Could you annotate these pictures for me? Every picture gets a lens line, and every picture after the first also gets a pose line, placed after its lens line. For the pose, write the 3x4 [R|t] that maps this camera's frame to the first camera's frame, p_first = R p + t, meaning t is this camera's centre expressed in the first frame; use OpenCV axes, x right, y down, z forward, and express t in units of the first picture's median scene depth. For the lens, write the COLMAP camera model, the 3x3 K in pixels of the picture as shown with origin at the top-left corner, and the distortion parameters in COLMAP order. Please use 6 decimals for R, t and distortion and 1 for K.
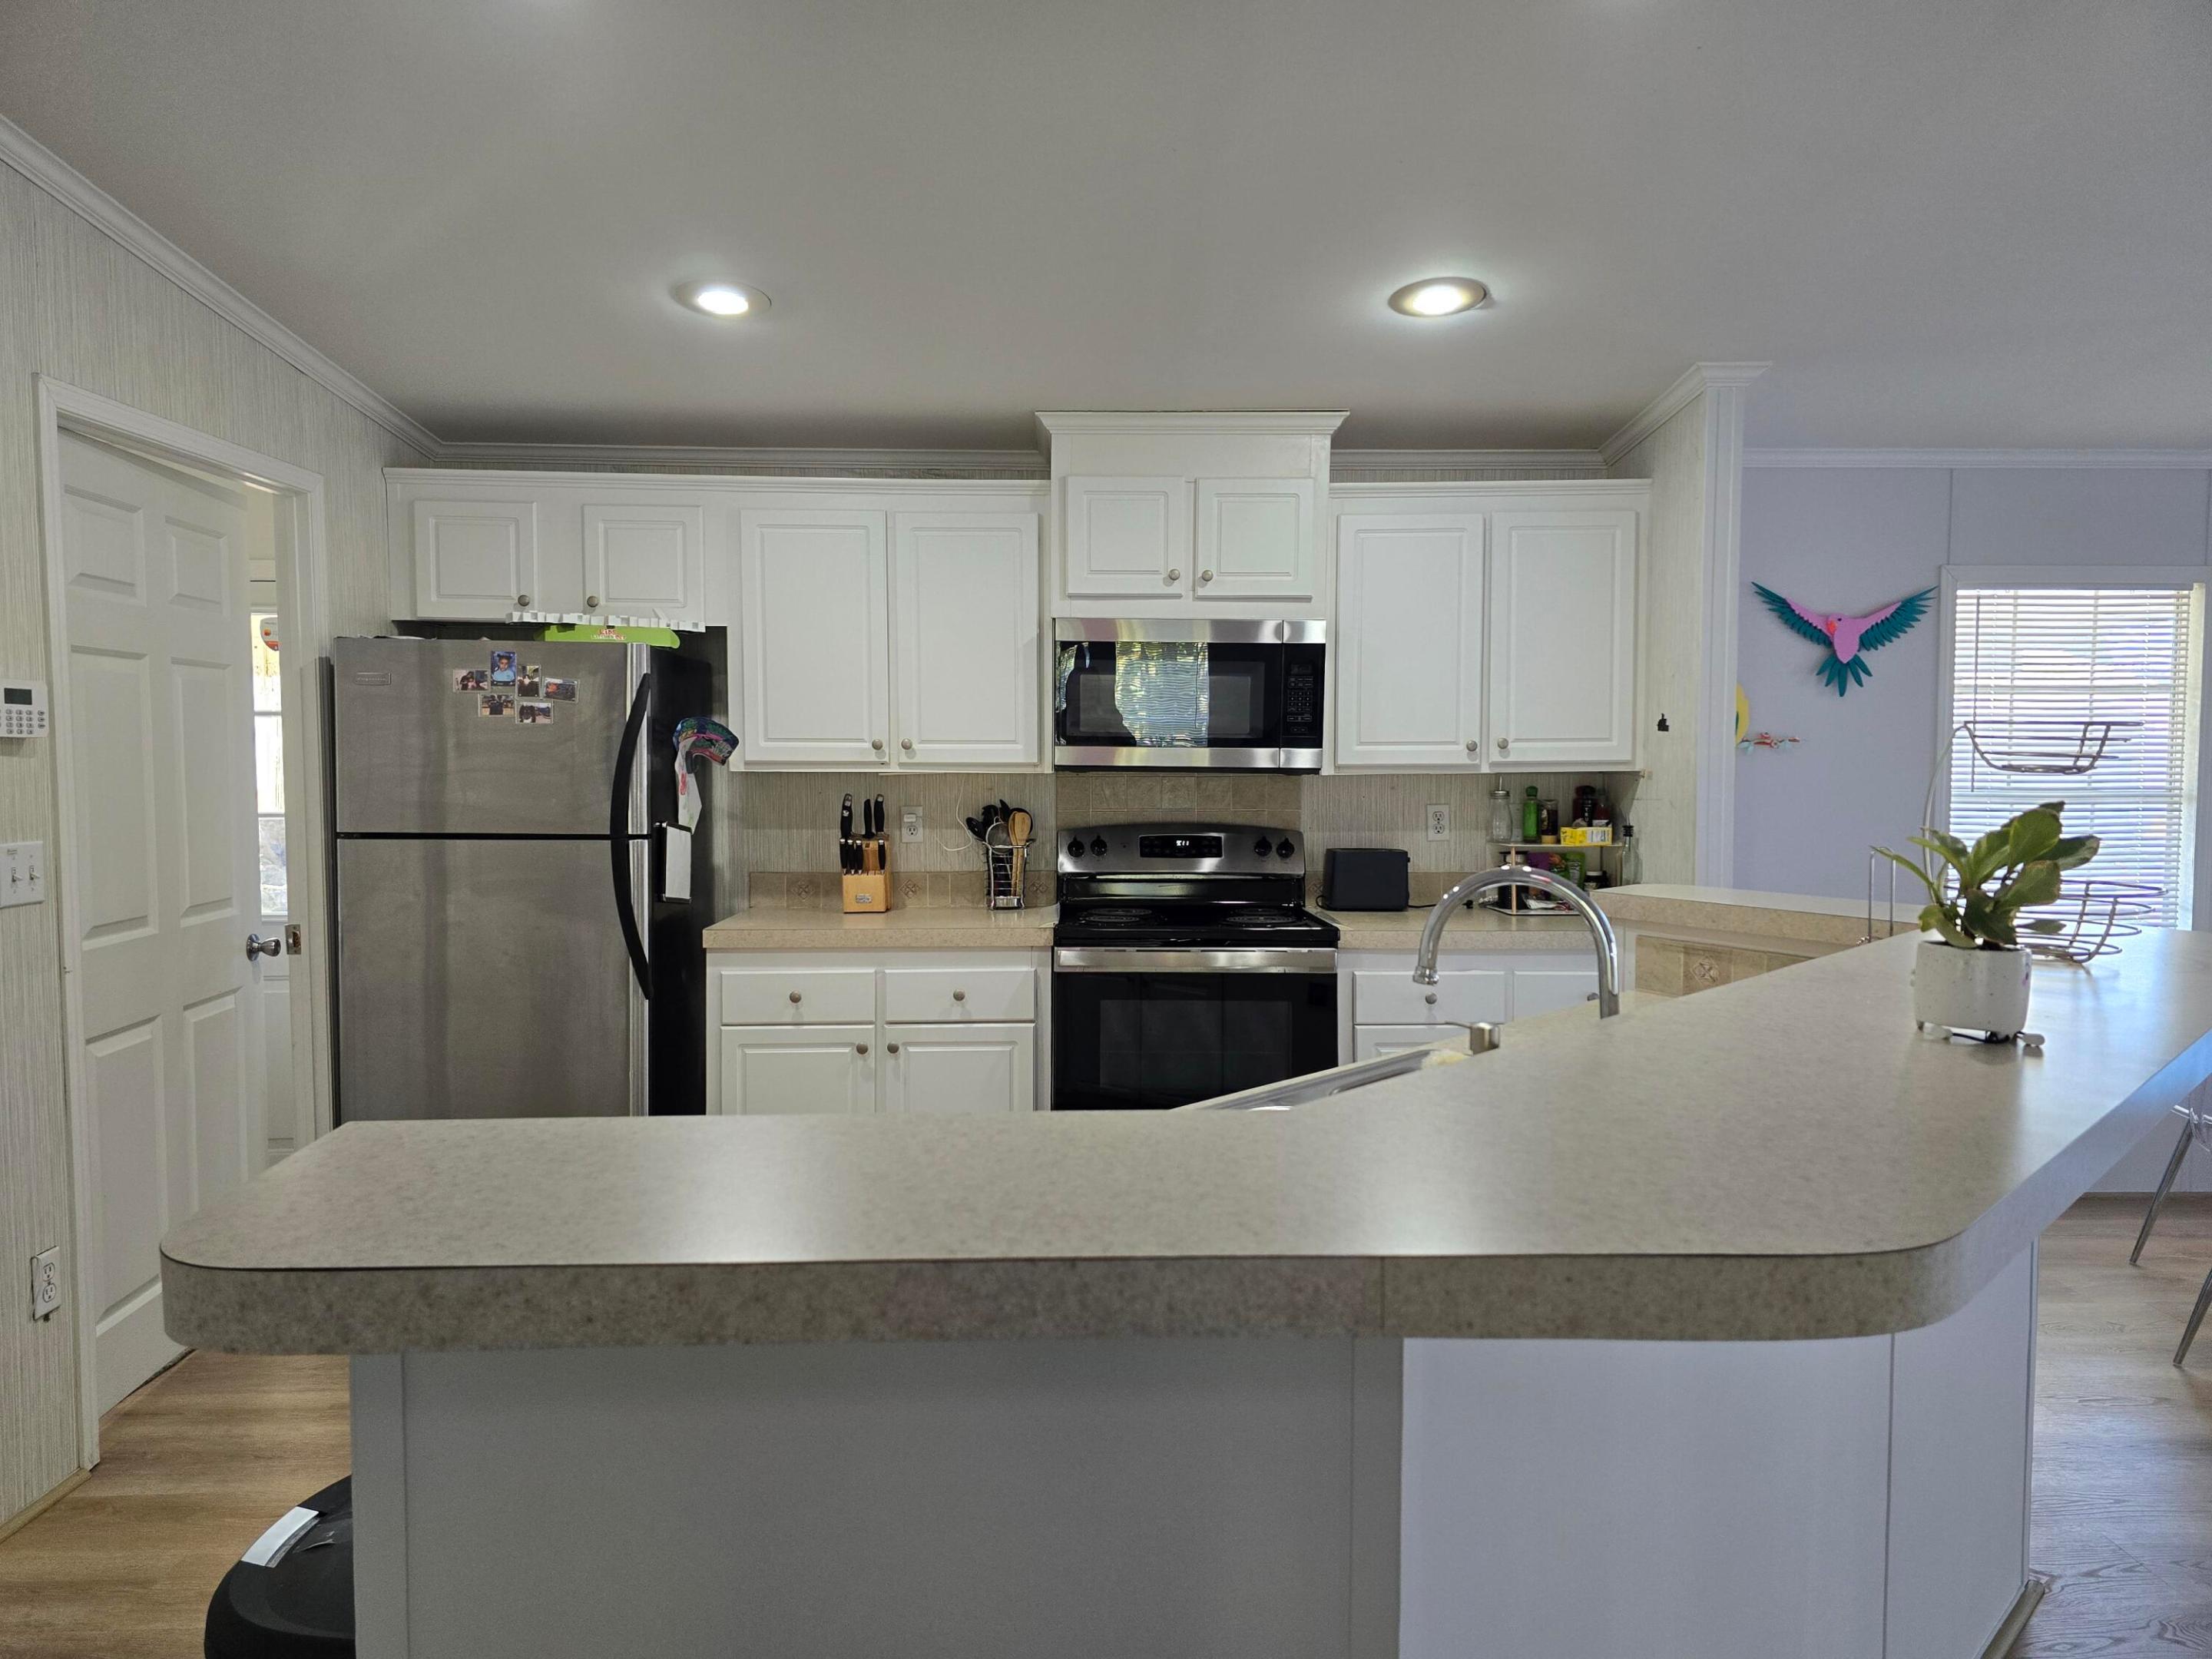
lens RADIAL K [[1470.2, 0, 1096.1], [0, 1470.2, 824.3], [0, 0, 1]] dist [0.129477, -0.159087]
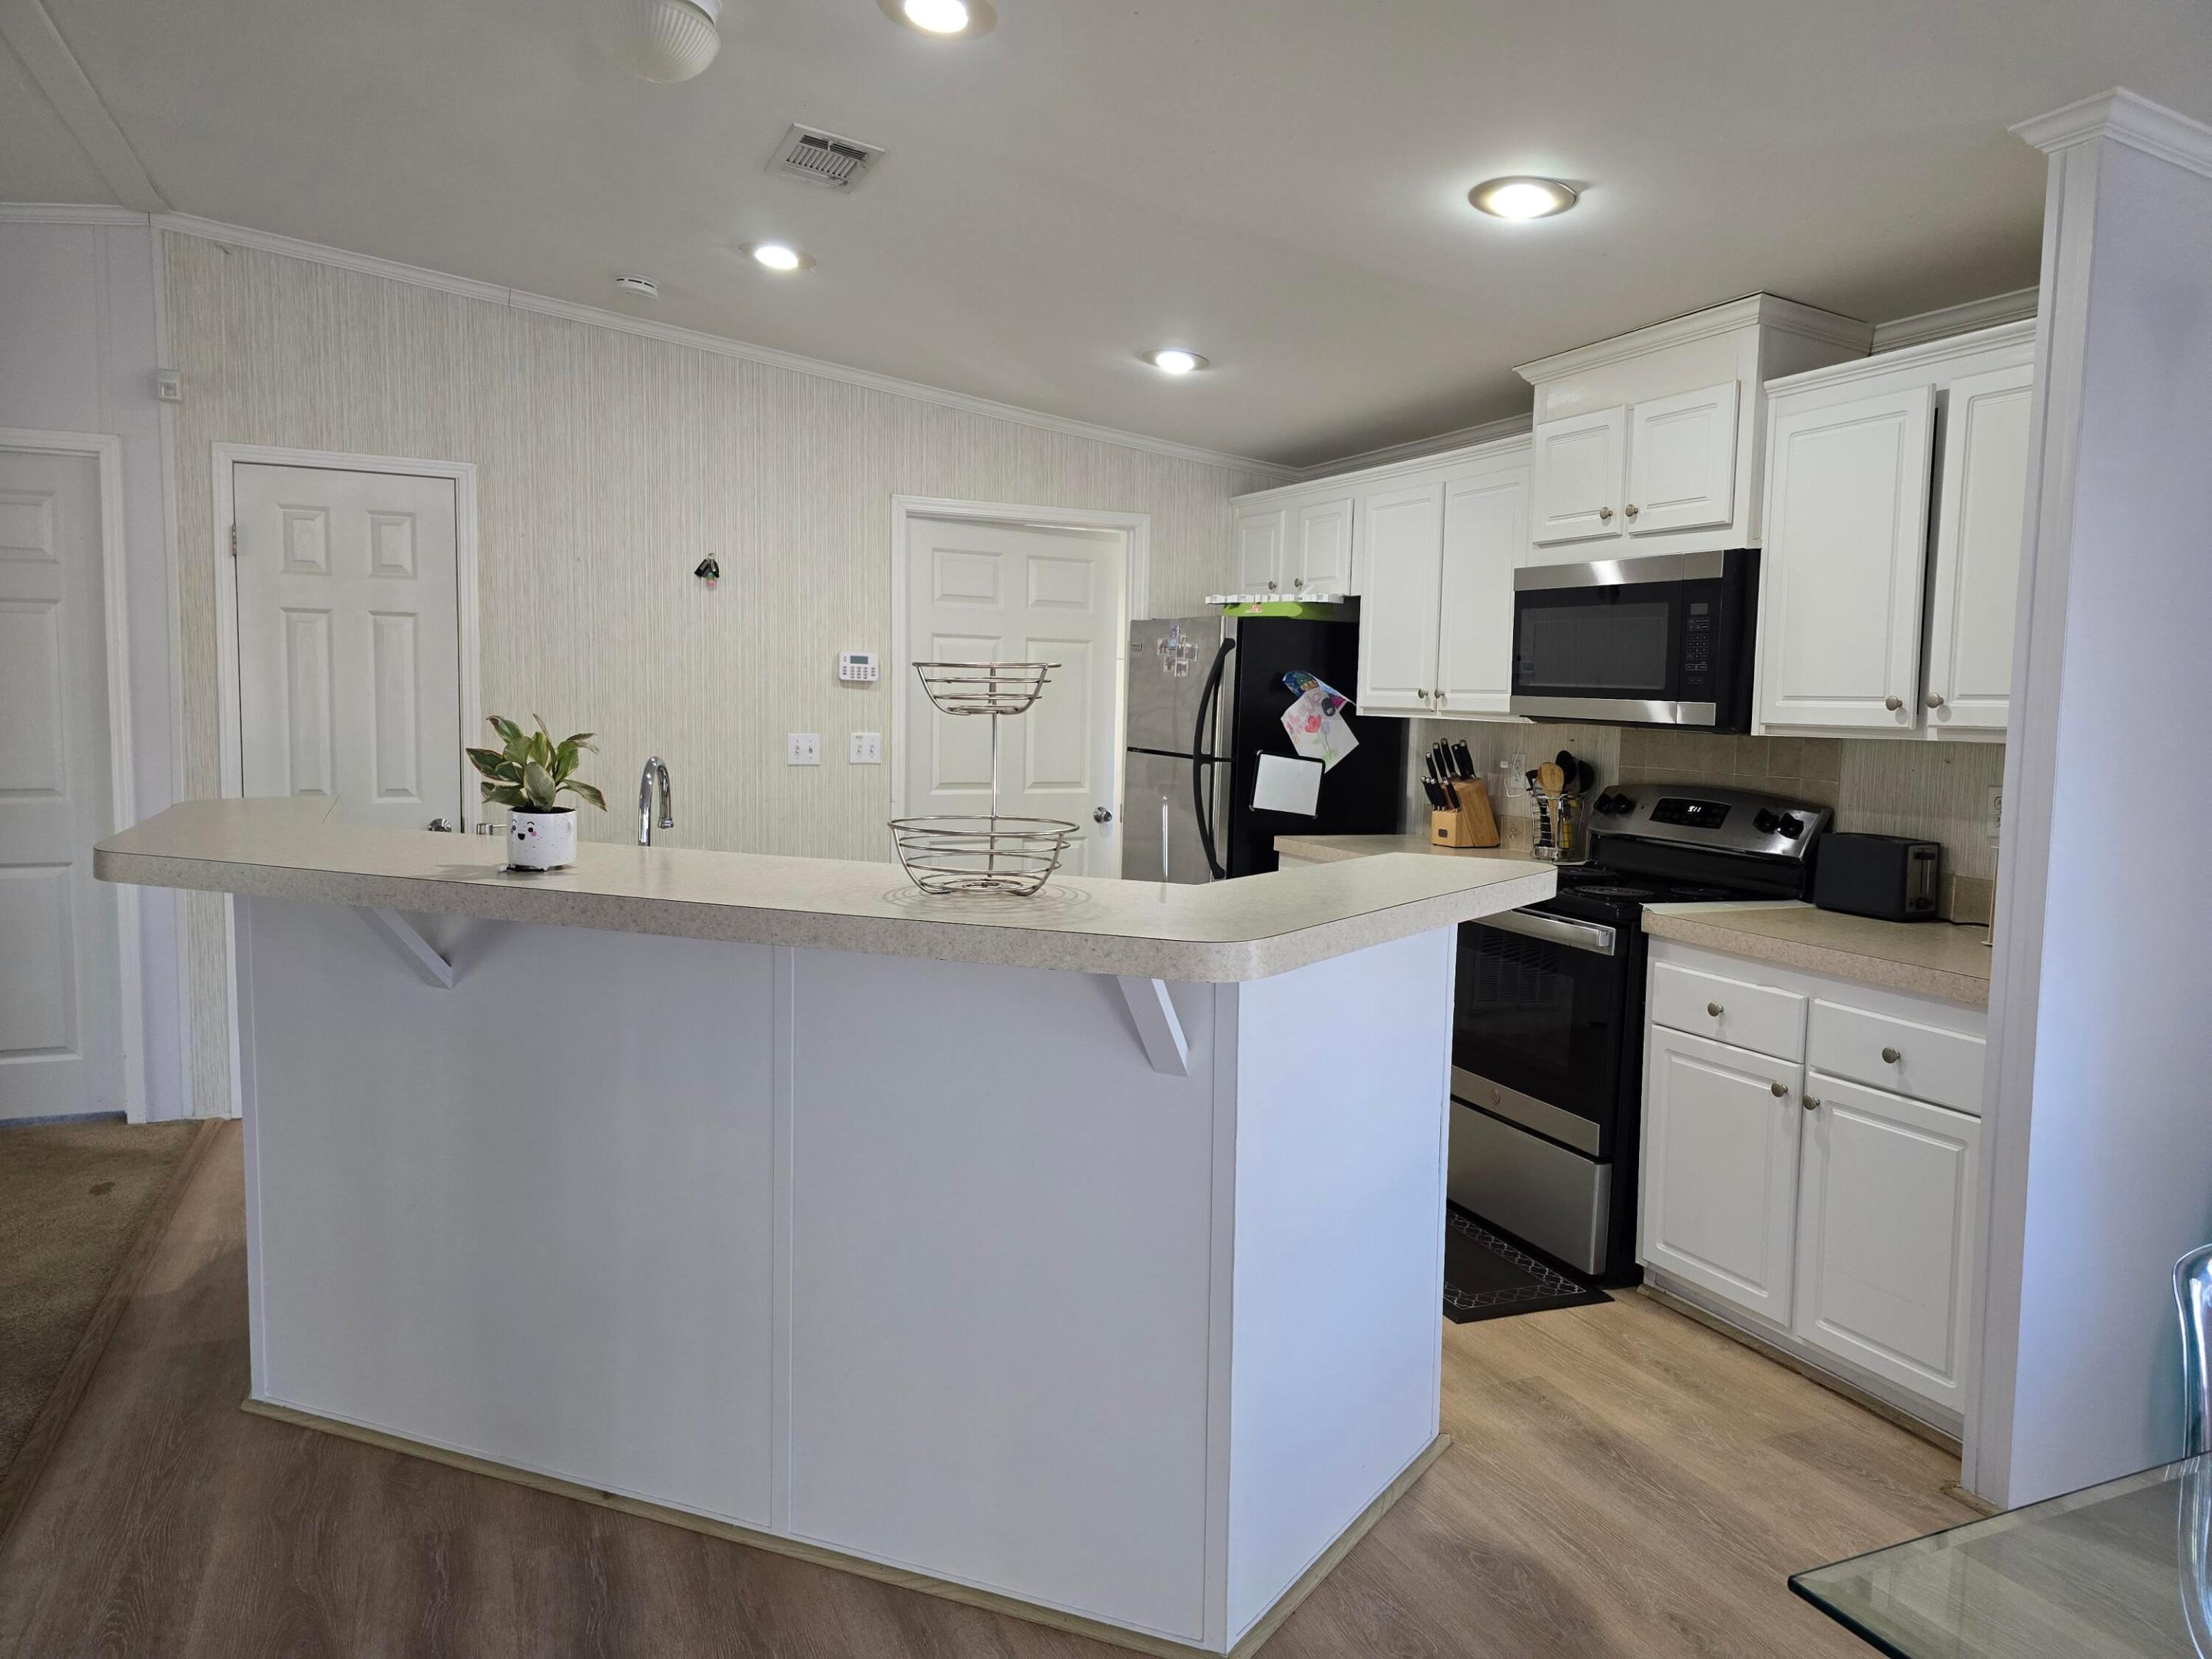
lens RADIAL K [[1470.2, 0, 1096.1], [0, 1470.2, 824.3], [0, 0, 1]] dist [0.129477, -0.159087]
pose [[0.389291, 0.091514, -0.916558, 0.864167], [-0.069542, 0.995132, 0.069823, -0.017845], [0.918486, 0.036558, 0.393760, 0.358434]]
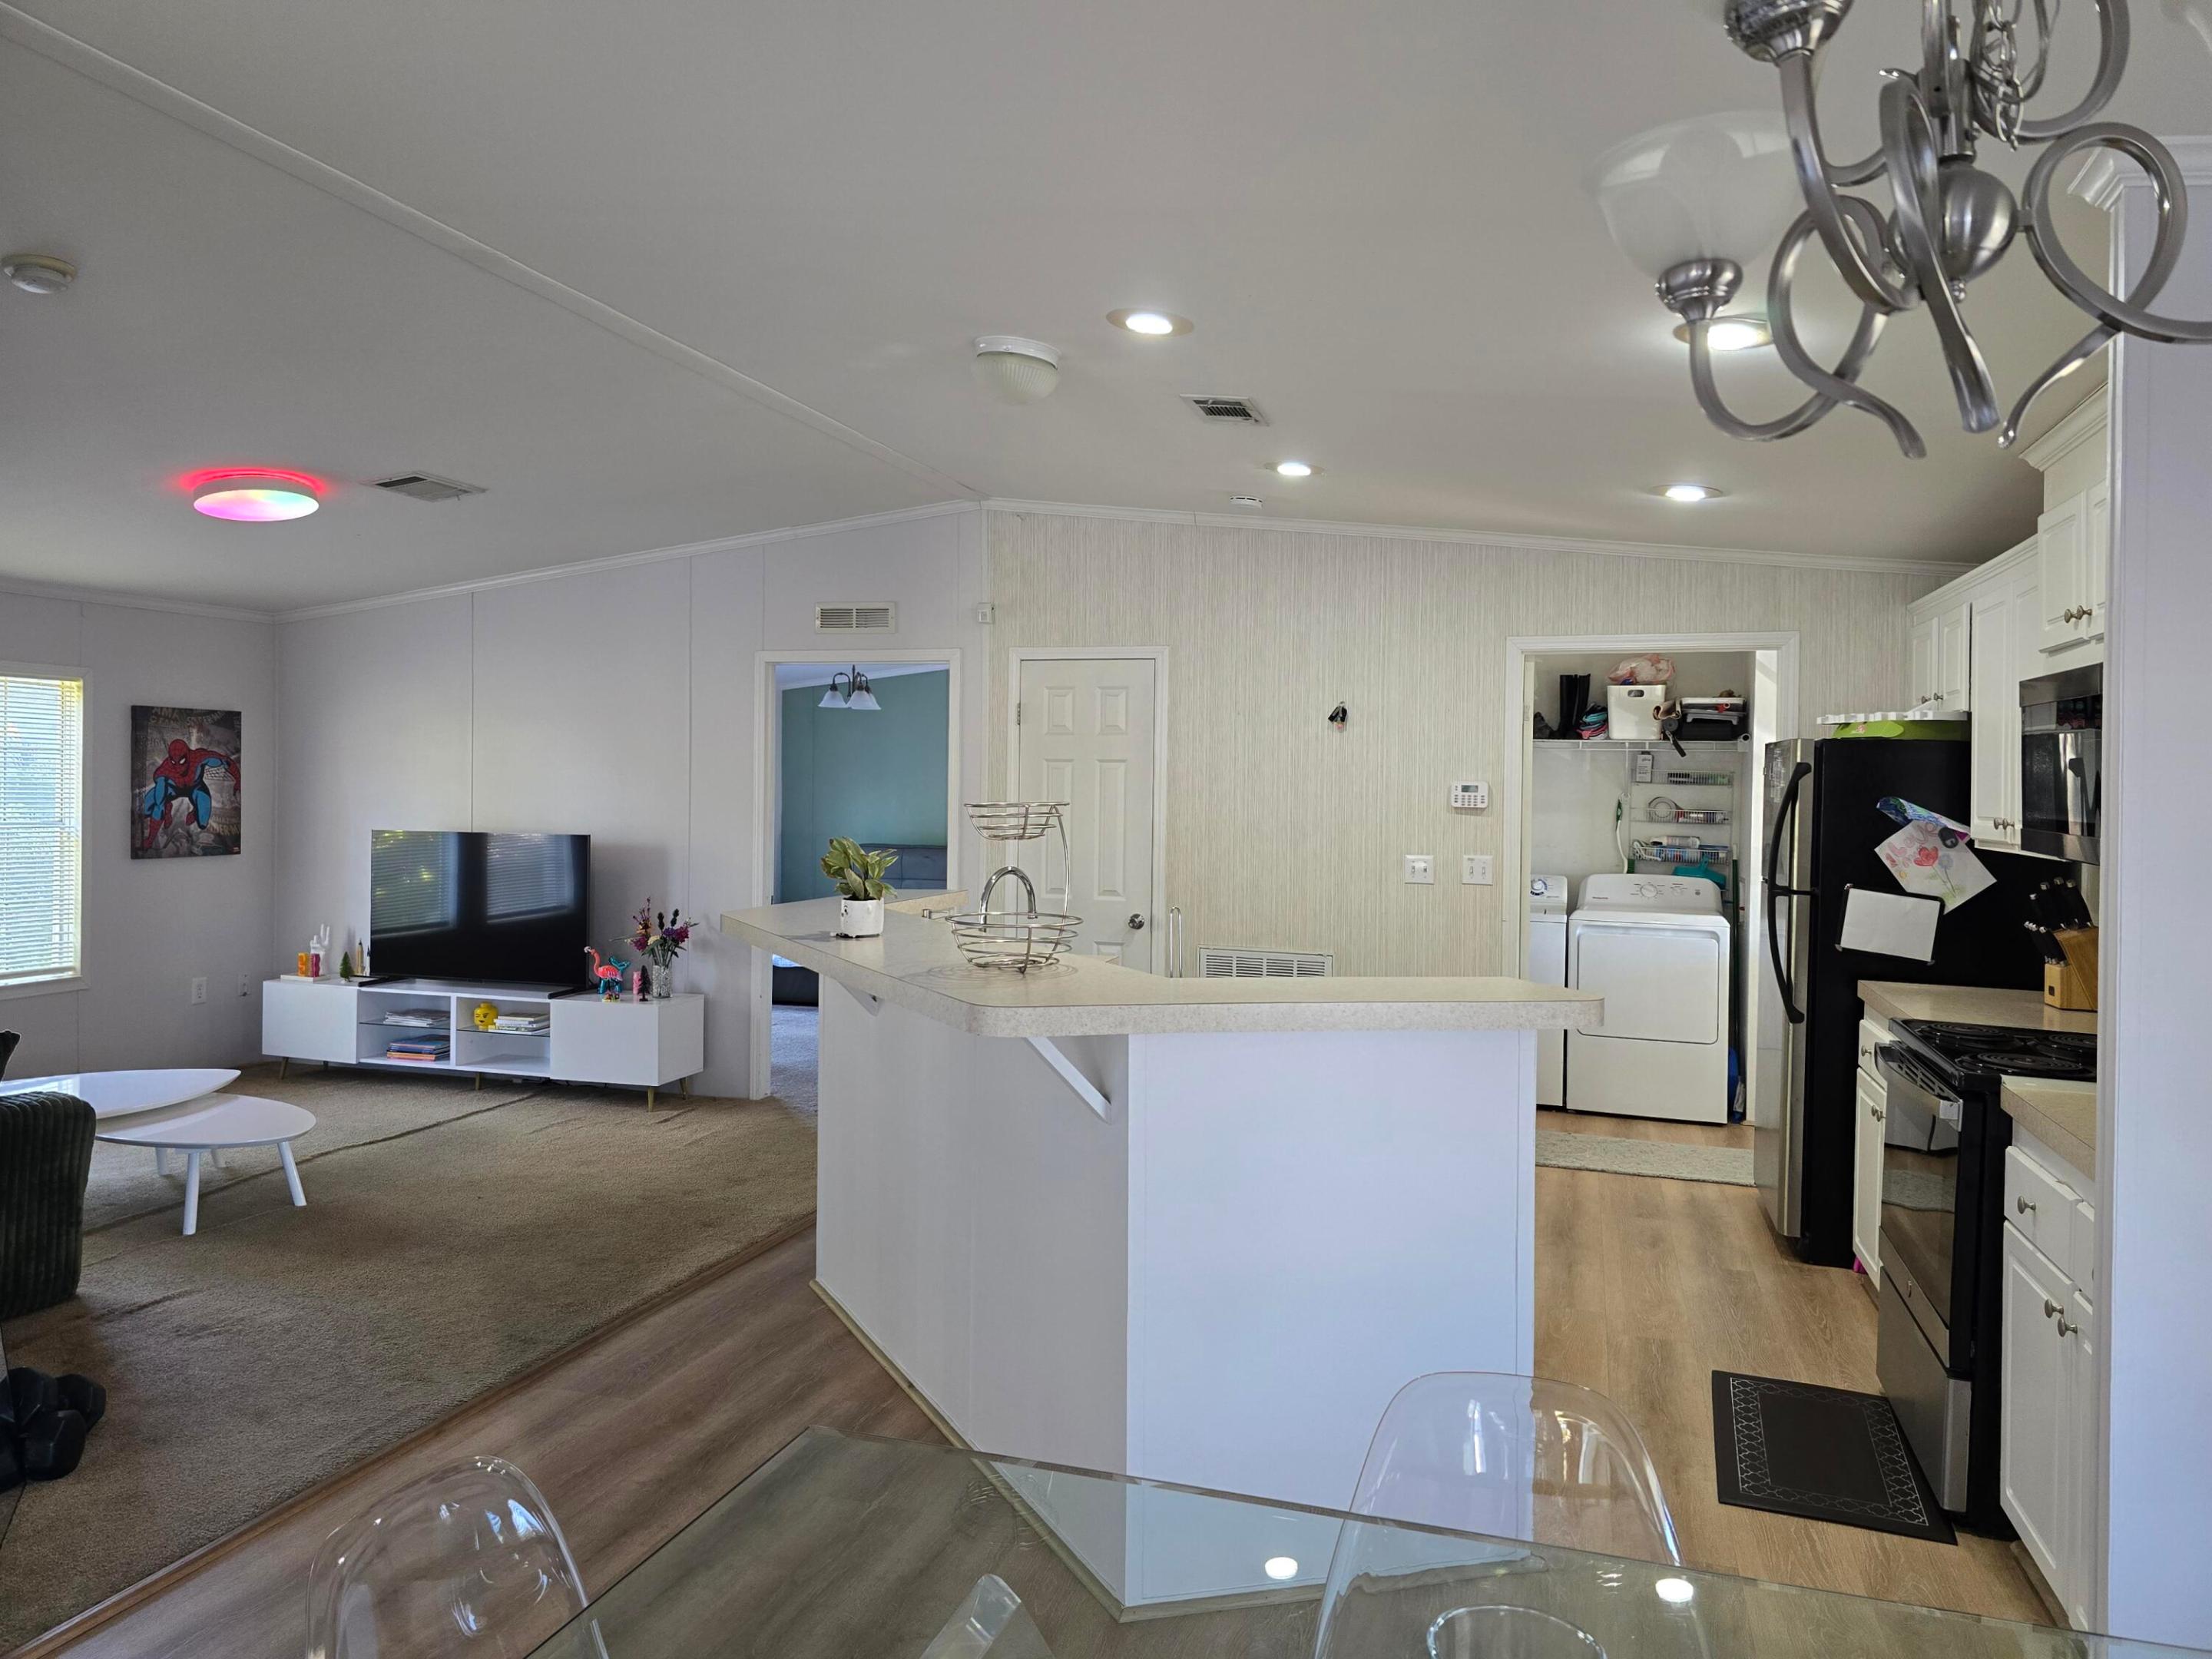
lens RADIAL K [[1433.3, 0, 1106.0], [0, 1433.3, 829.5], [0, 0, 1]] dist [0.007426, 0.000121]
pose [[-0.322391, 0.018769, -0.946420, 1.001688], [-0.067834, 0.996775, 0.042875, -0.055016], [0.944173, 0.078022, -0.320078, 0.811495]]
